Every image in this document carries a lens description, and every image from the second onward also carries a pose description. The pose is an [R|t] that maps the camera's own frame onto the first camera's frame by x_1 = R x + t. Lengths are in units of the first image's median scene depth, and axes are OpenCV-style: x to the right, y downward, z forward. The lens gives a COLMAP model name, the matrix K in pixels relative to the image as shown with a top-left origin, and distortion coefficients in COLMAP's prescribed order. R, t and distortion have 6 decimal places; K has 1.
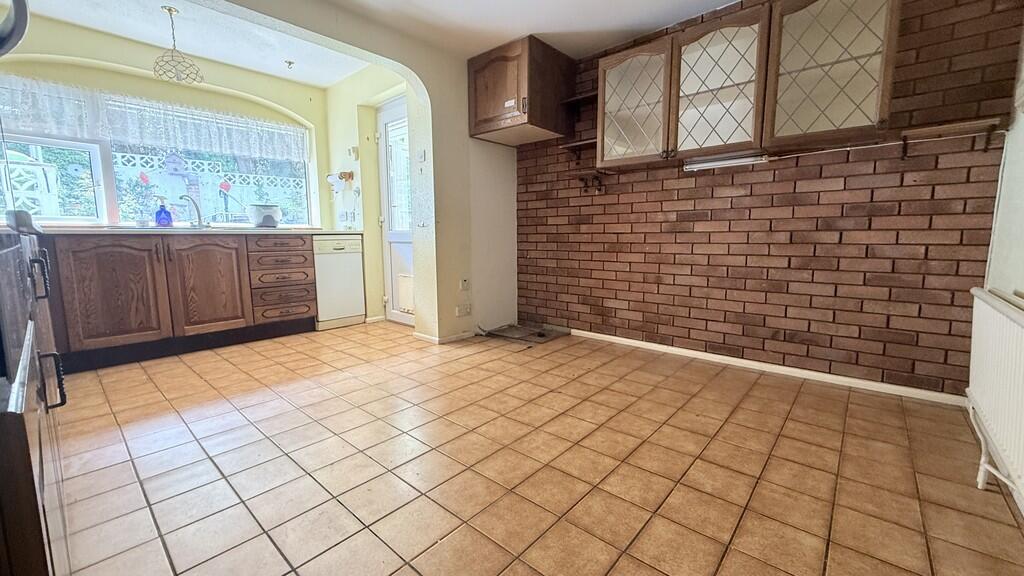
lens RADIAL K [[410.2, 0, 511.0], [0, 410.2, 286.0], [0, 0, 1]] dist [0.000846, -0.000451]
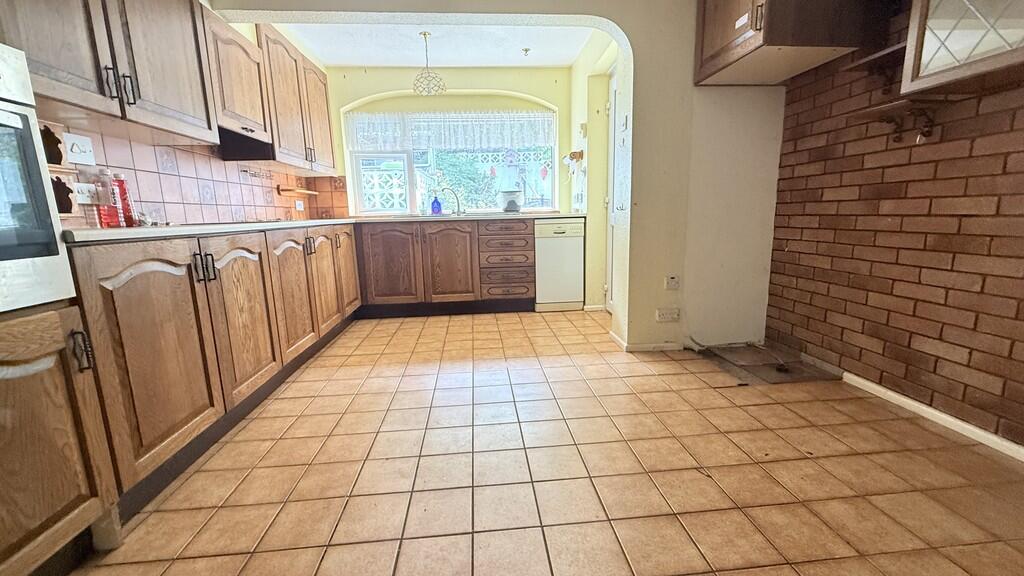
lens RADIAL K [[410.2, 0, 508.2], [0, 410.2, 286.8], [0, 0, 1]] dist [0.000846, -0.000451]
pose [[0.722766, 0.108266, -0.682560, 0.198793], [-0.064186, 0.993900, 0.089684, -0.046940], [0.688106, -0.021010, 0.725306, 0.220903]]
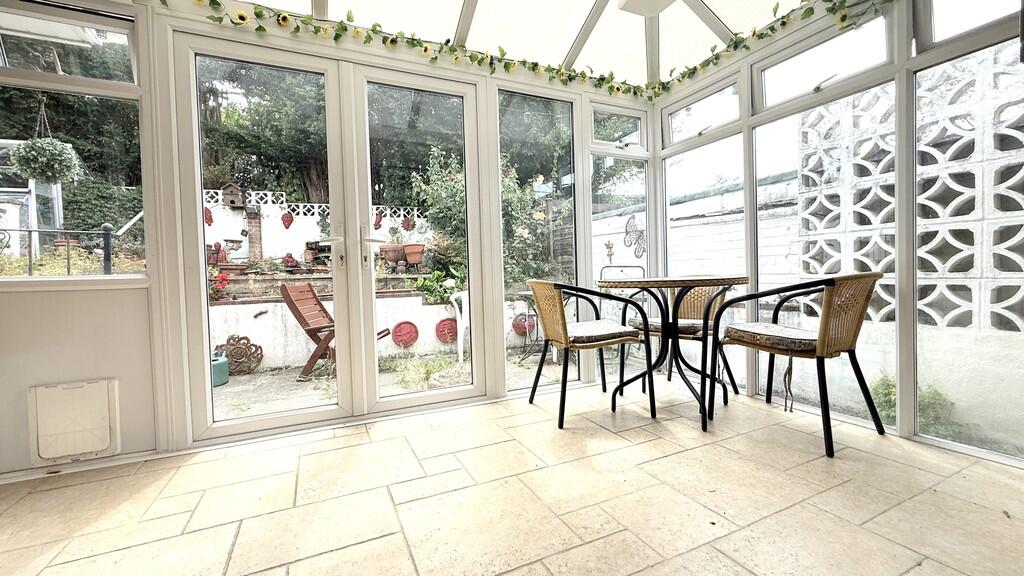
lens RADIAL K [[410.2, 0, 513.1], [0, 410.2, 285.0], [0, 0, 1]] dist [0.000846, -0.000451]
pose [[0.921184, -0.011402, -0.388961, 0.278954], [-0.025986, 0.995537, -0.090726, -0.102034], [0.388260, 0.093683, 0.916776, 1.205293]]
